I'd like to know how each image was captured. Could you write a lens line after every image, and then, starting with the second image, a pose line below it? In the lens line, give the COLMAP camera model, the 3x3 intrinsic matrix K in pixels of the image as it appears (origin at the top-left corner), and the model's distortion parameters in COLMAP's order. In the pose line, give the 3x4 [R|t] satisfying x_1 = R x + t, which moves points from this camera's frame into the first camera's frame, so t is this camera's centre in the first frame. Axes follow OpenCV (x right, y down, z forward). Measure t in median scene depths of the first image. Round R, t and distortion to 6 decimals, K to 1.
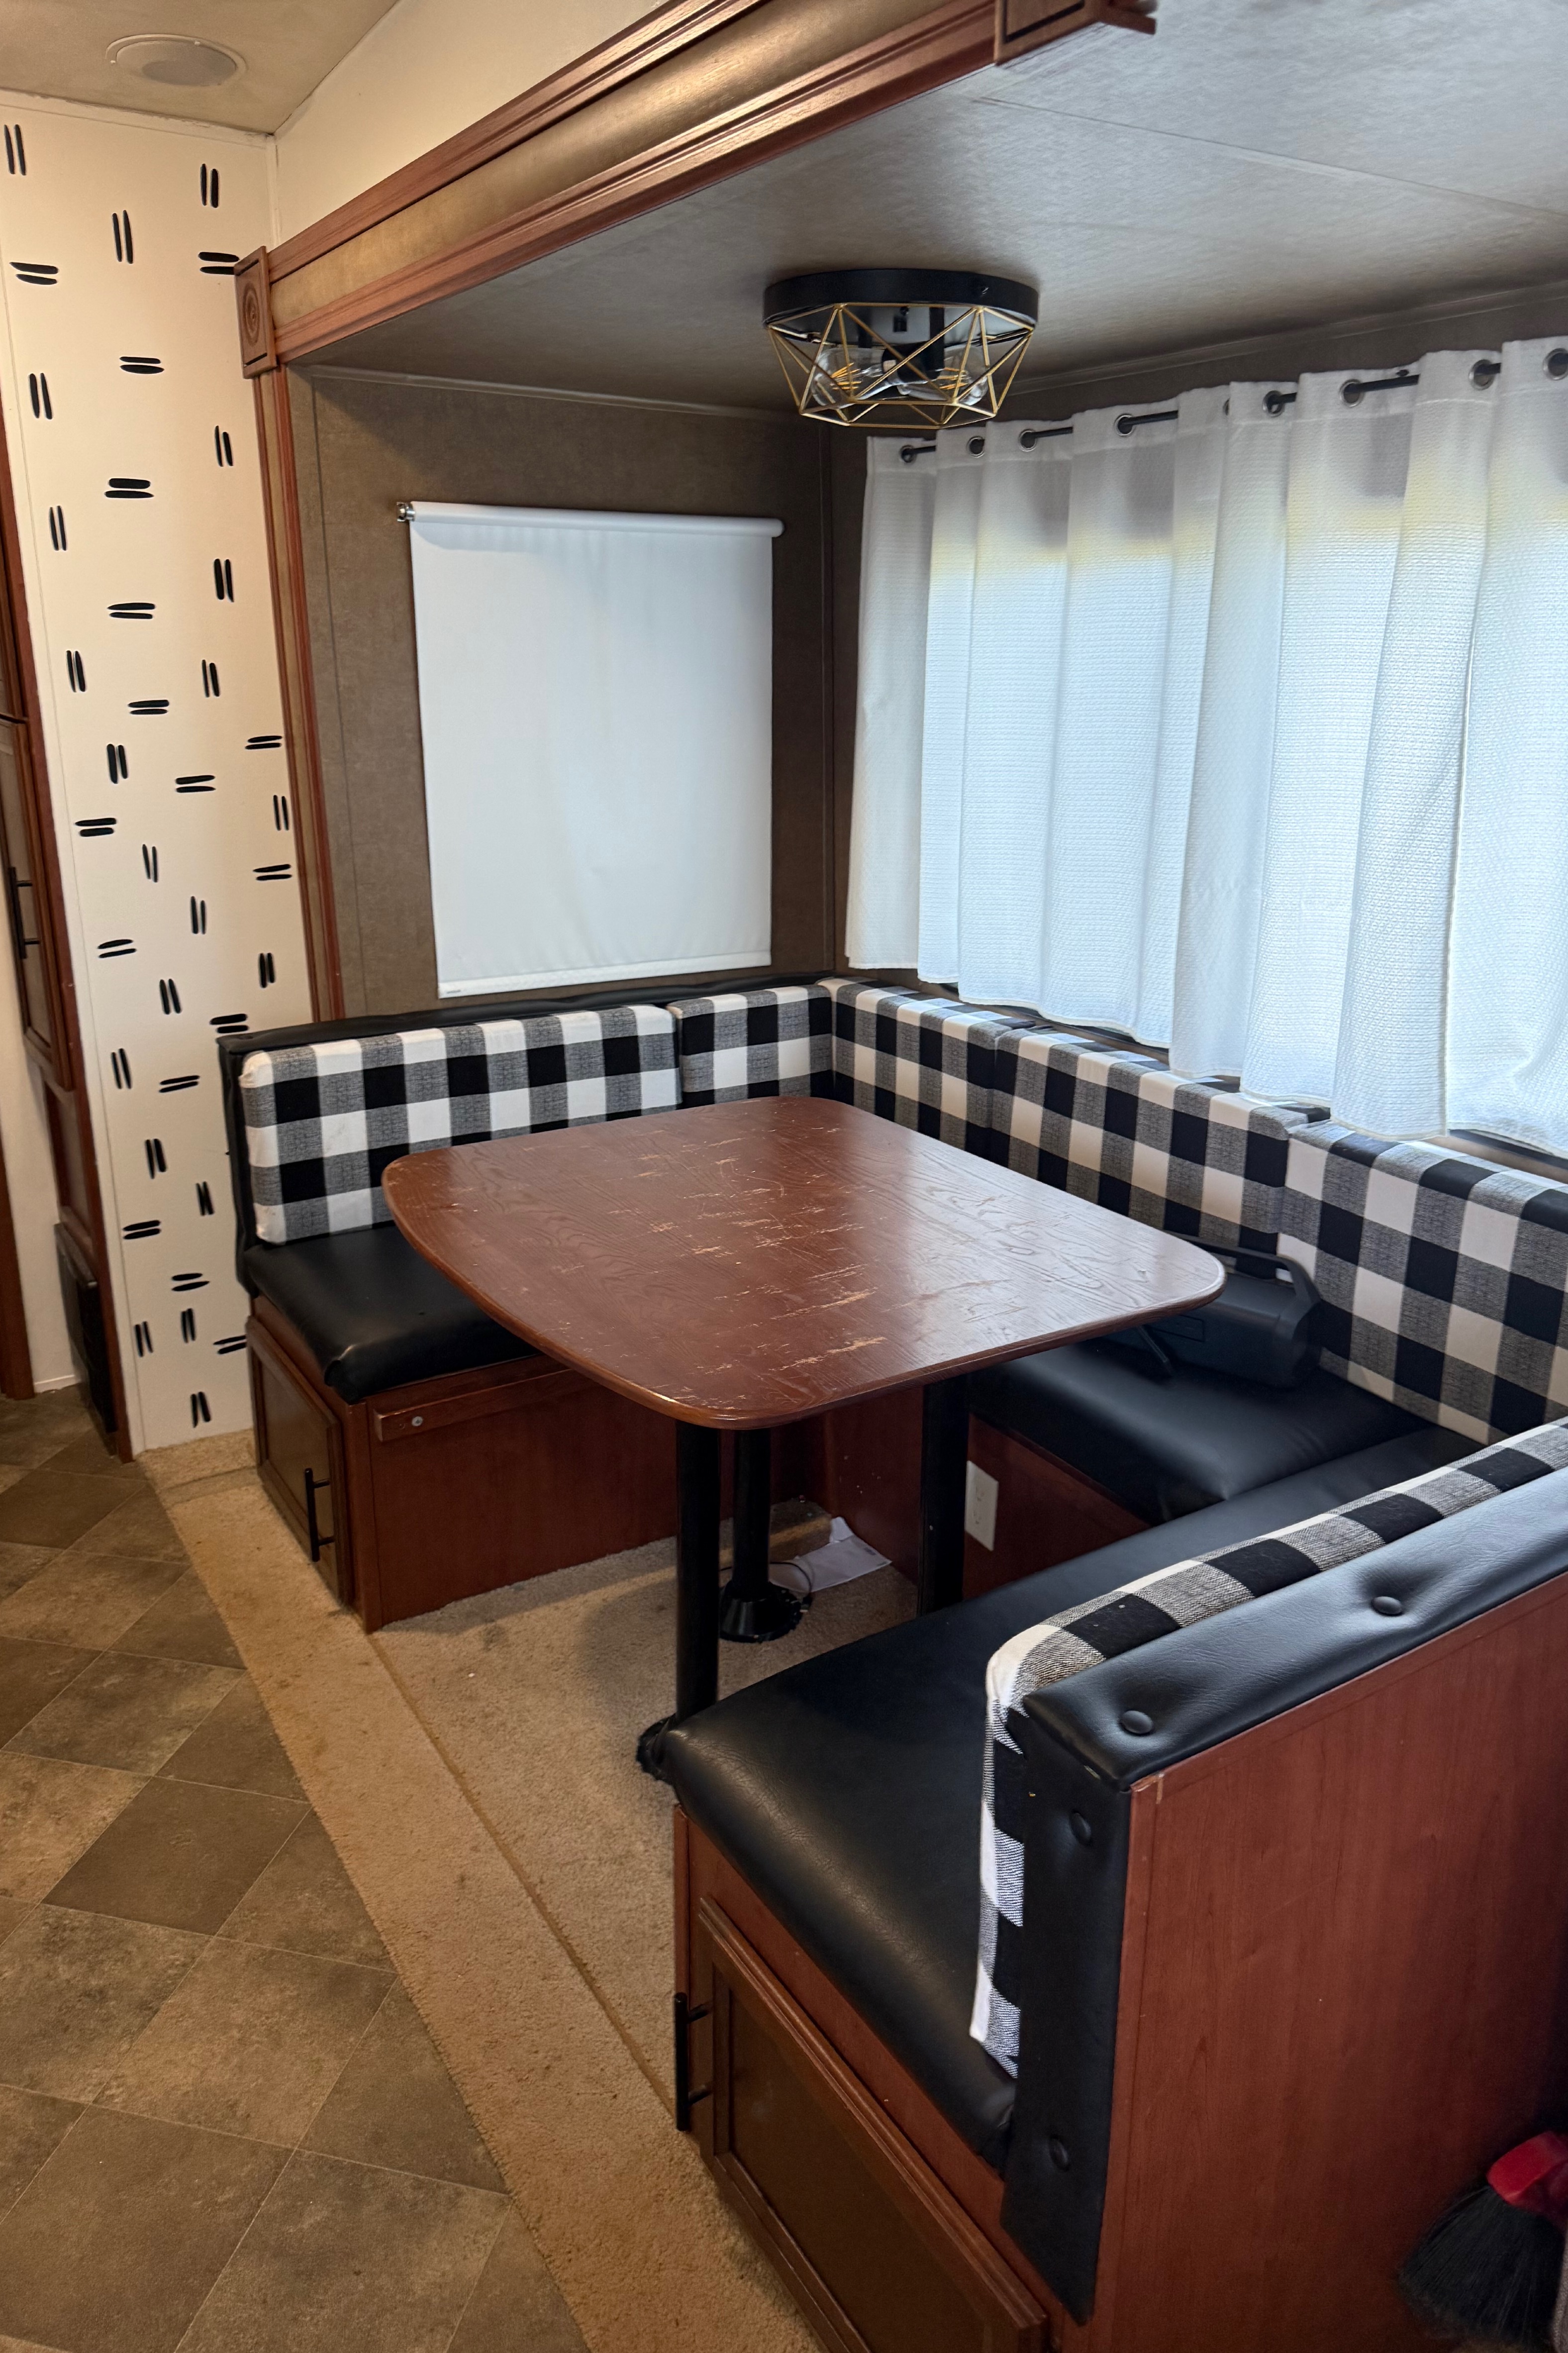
lens RADIAL K [[1669.4, 0, 797.8], [0, 1669.4, 1159.2], [0, 0, 1]] dist [0.045185, -0.060393]
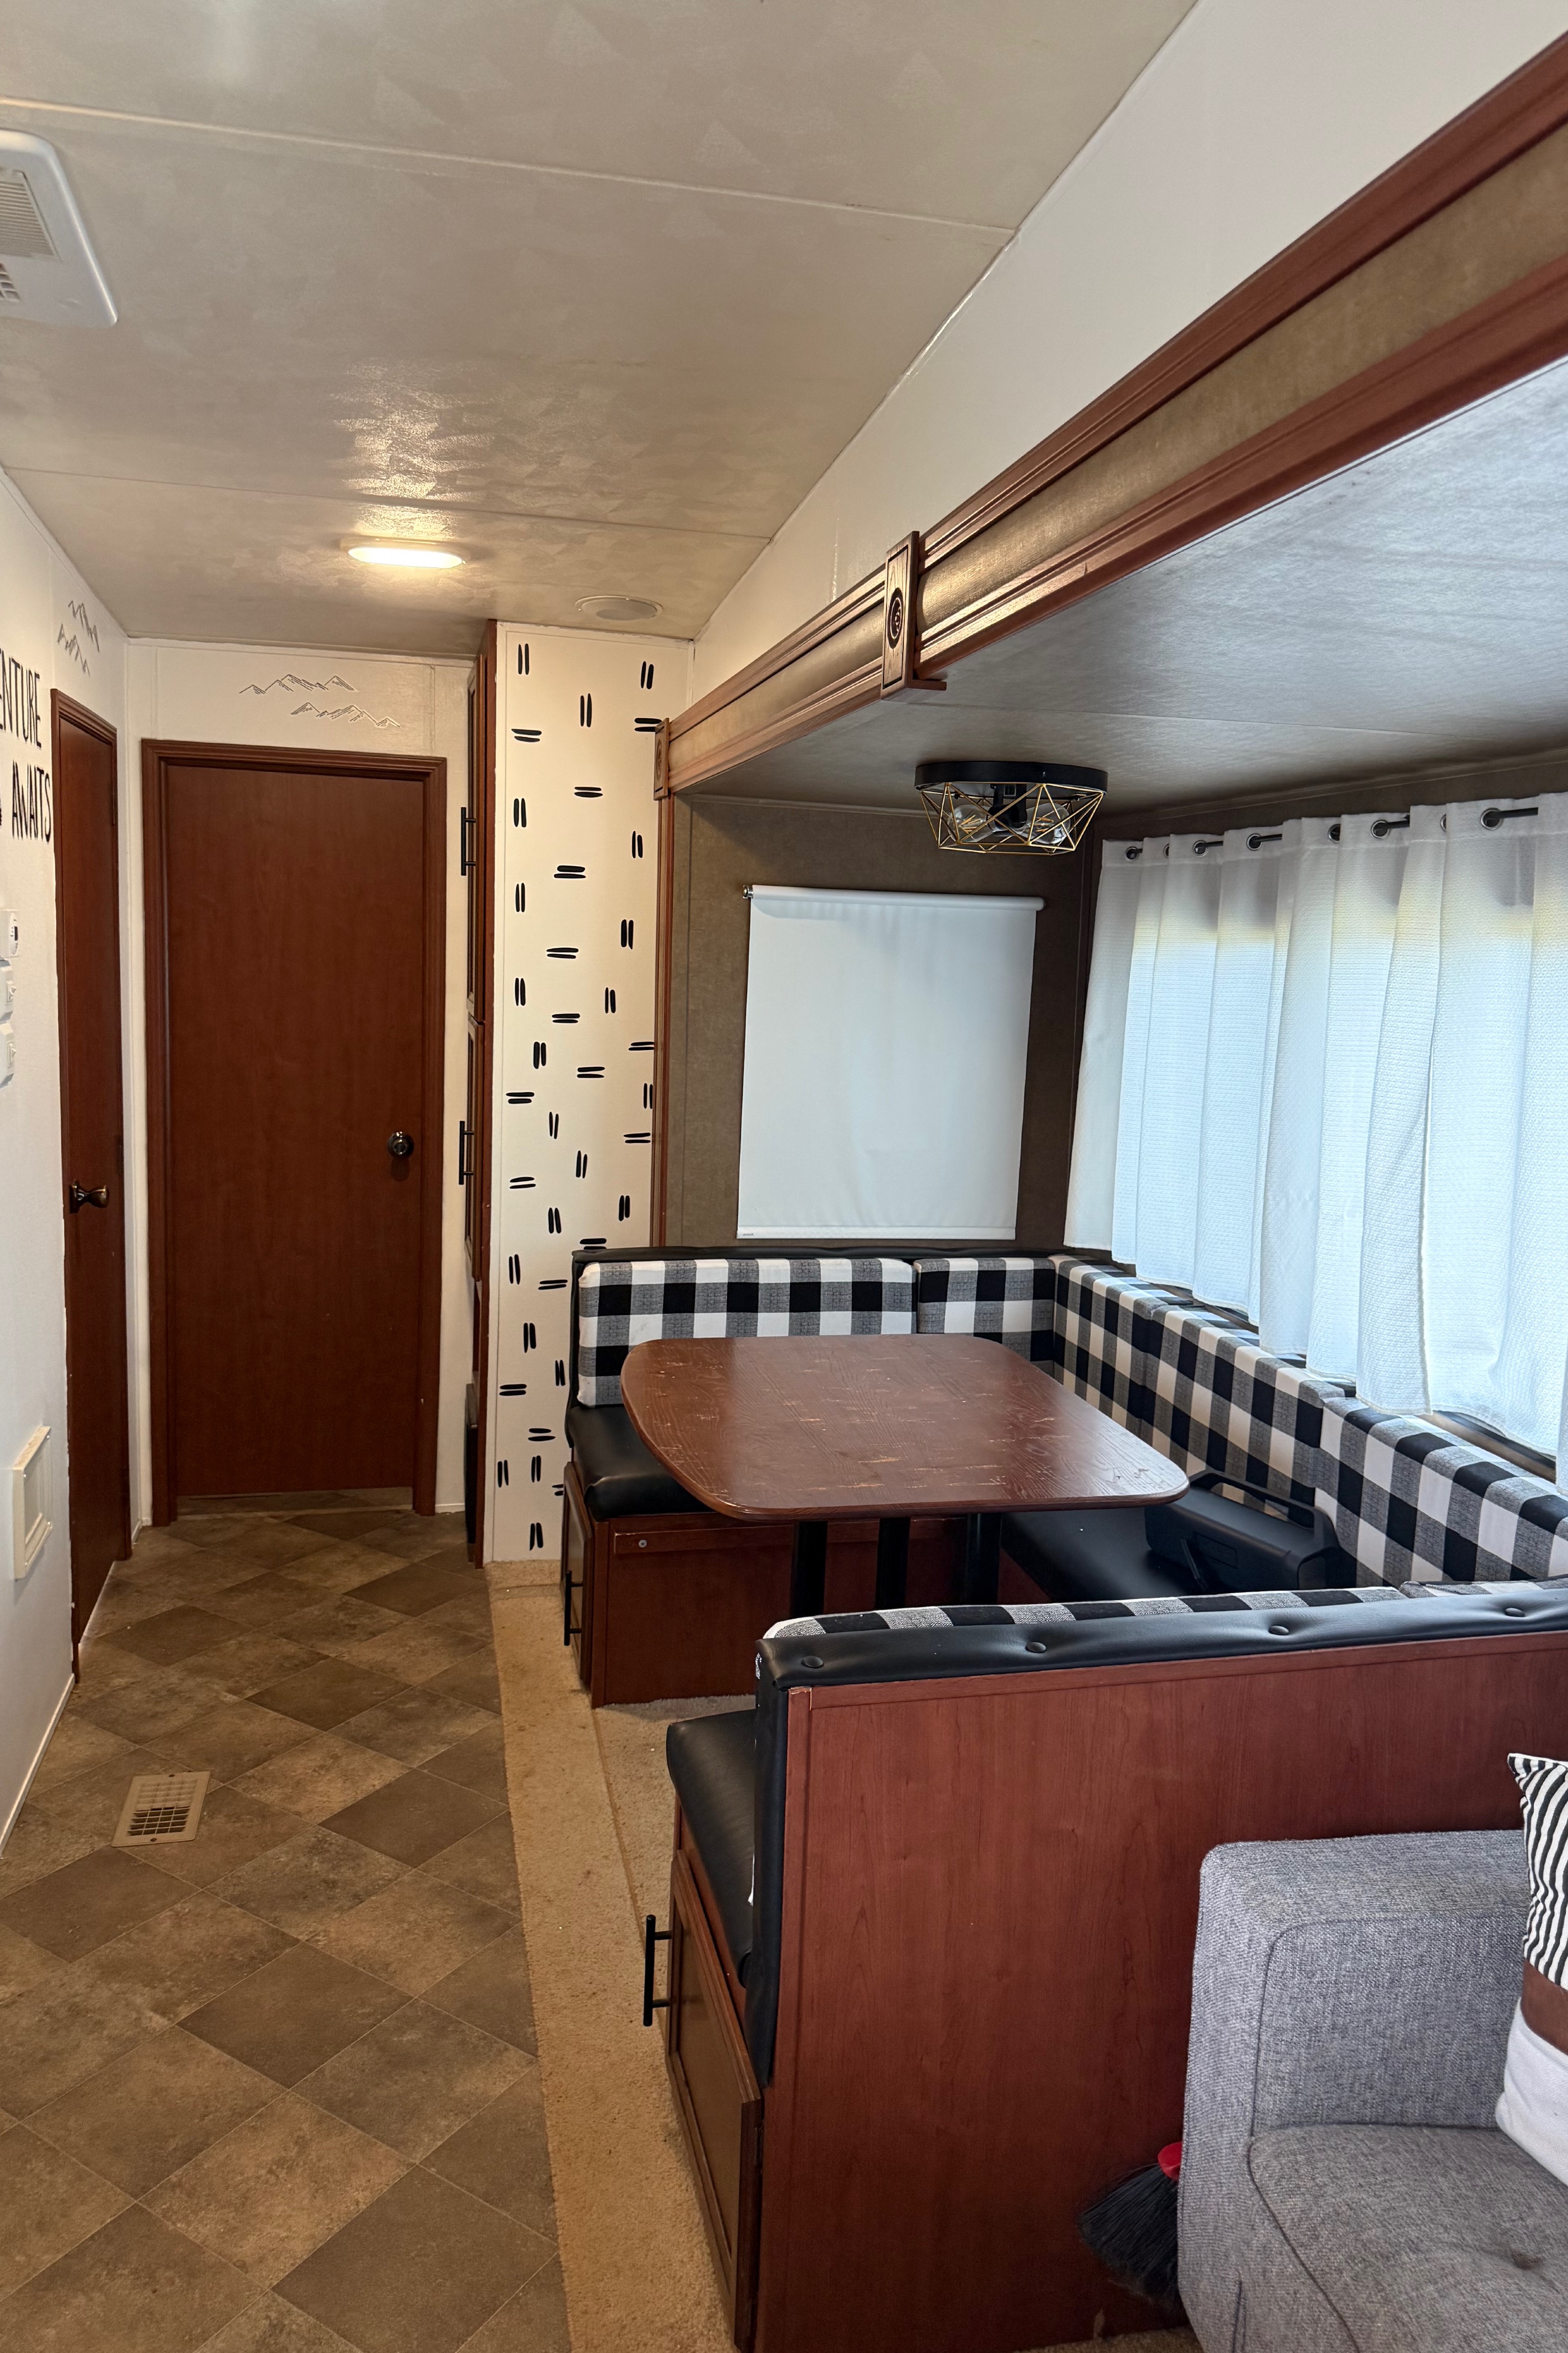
lens RADIAL K [[1631.7, 0, 775.6], [0, 1631.7, 1172.1], [0, 0, 1]] dist [0.176736, -0.388556]
pose [[0.943100, 0.077756, -0.323289, 0.248598], [-0.131625, 0.980154, -0.148233, 0.043018], [0.305347, 0.182352, 0.934618, -0.226648]]
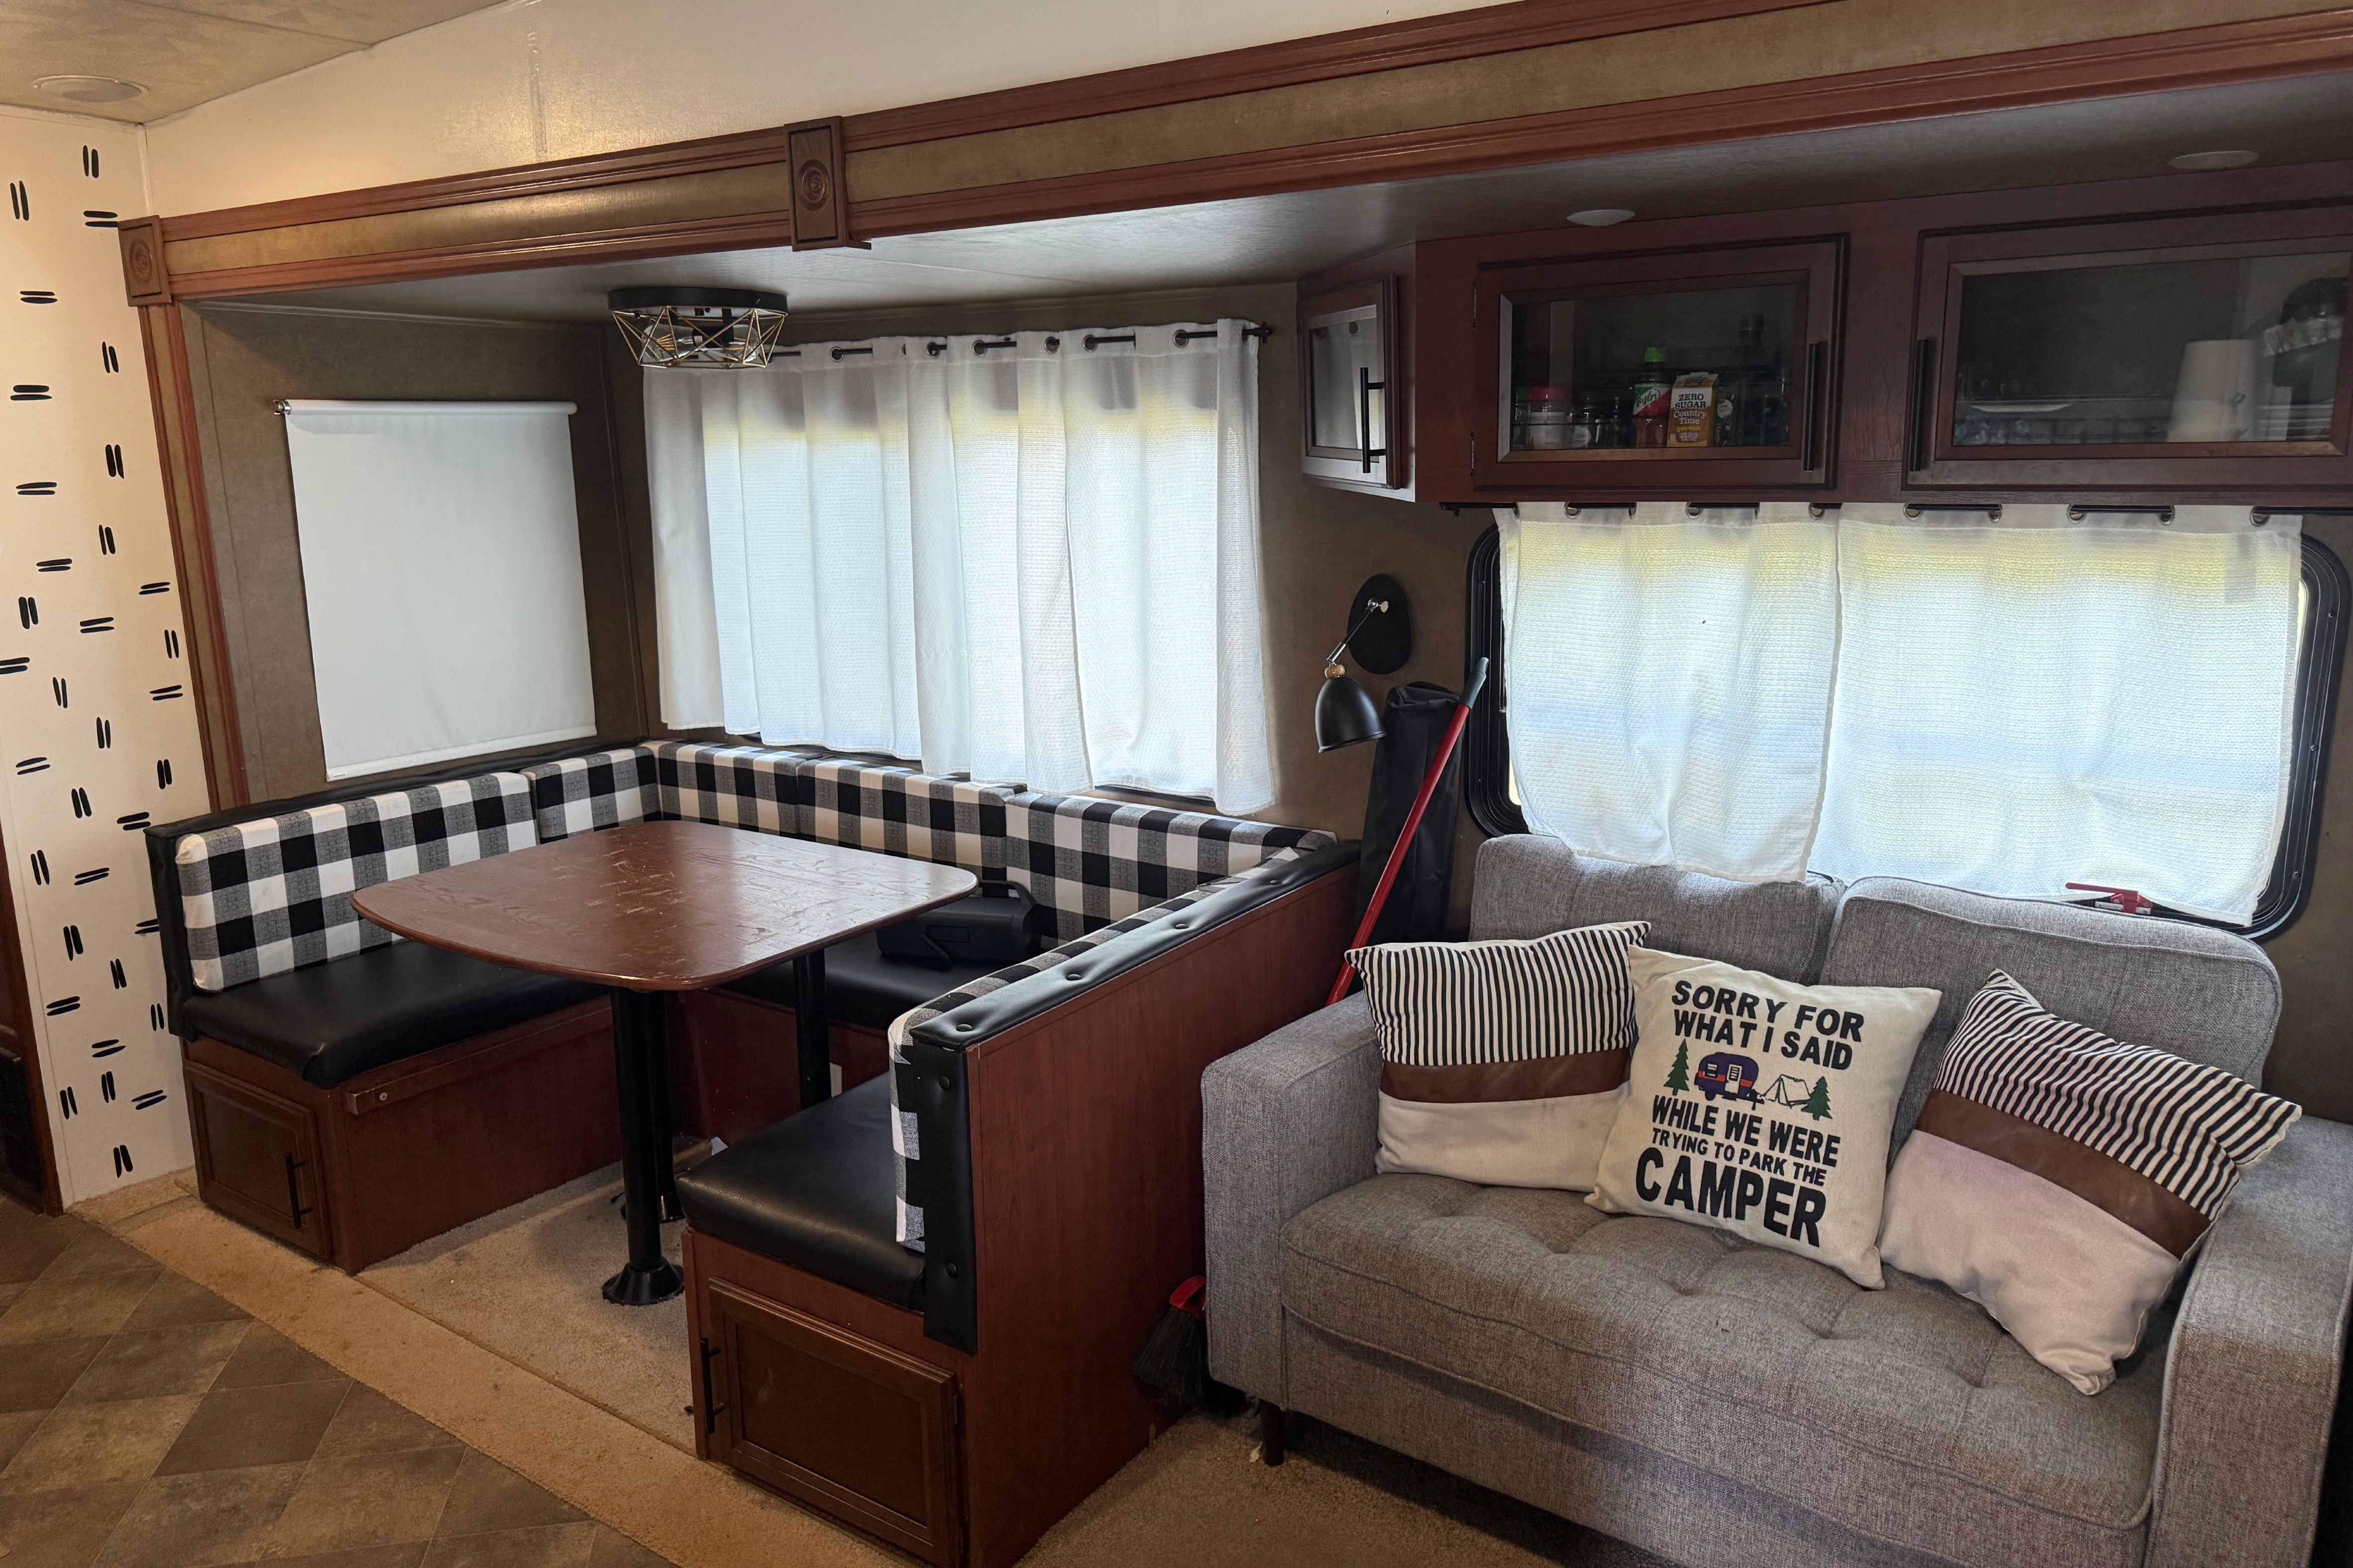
lens RADIAL K [[1622.3, 0, 1193.1], [0, 1622.3, 797.3], [0, 0, 1]] dist [0.027413, -0.058993]
pose [[0.913690, -0.100950, 0.393675, -0.115926], [0.134550, 0.989171, -0.058625, 0.077982], [-0.383494, 0.106534, 0.917378, -0.380464]]
